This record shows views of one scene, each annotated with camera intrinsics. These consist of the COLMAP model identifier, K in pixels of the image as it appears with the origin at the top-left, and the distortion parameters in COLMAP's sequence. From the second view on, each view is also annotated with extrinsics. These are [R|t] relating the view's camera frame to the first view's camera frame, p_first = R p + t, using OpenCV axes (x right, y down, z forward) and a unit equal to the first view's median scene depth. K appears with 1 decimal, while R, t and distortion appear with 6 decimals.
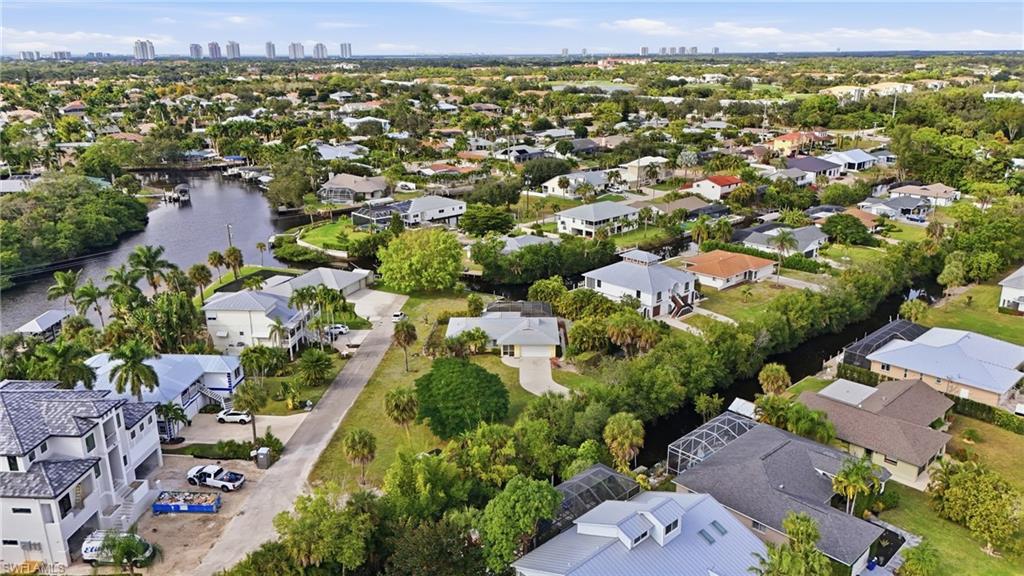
lens RADIAL K [[753.9, 0, 512.0], [0, 753.9, 288.0], [0, 0, 1]] dist [-0.002550, -0.003833]
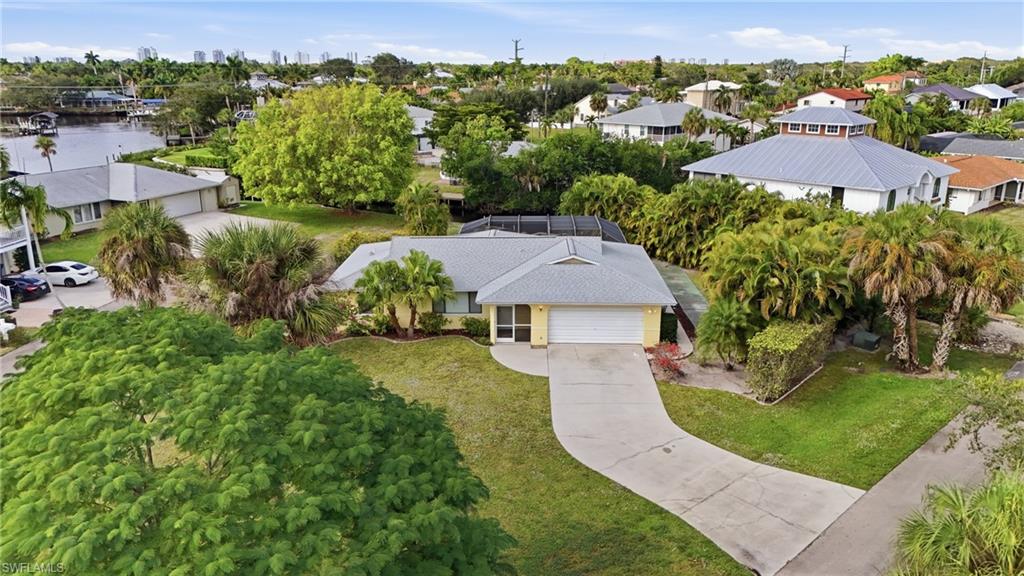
lens RADIAL K [[753.9, 0, 512.0], [0, 753.9, 288.0], [0, 0, 1]] dist [-0.002550, -0.003833]
pose [[0.999945, 0.005190, -0.009079, -0.001820], [-0.005349, 0.999830, -0.017622, 0.060527], [0.008986, 0.017669, 0.999803, 0.559614]]
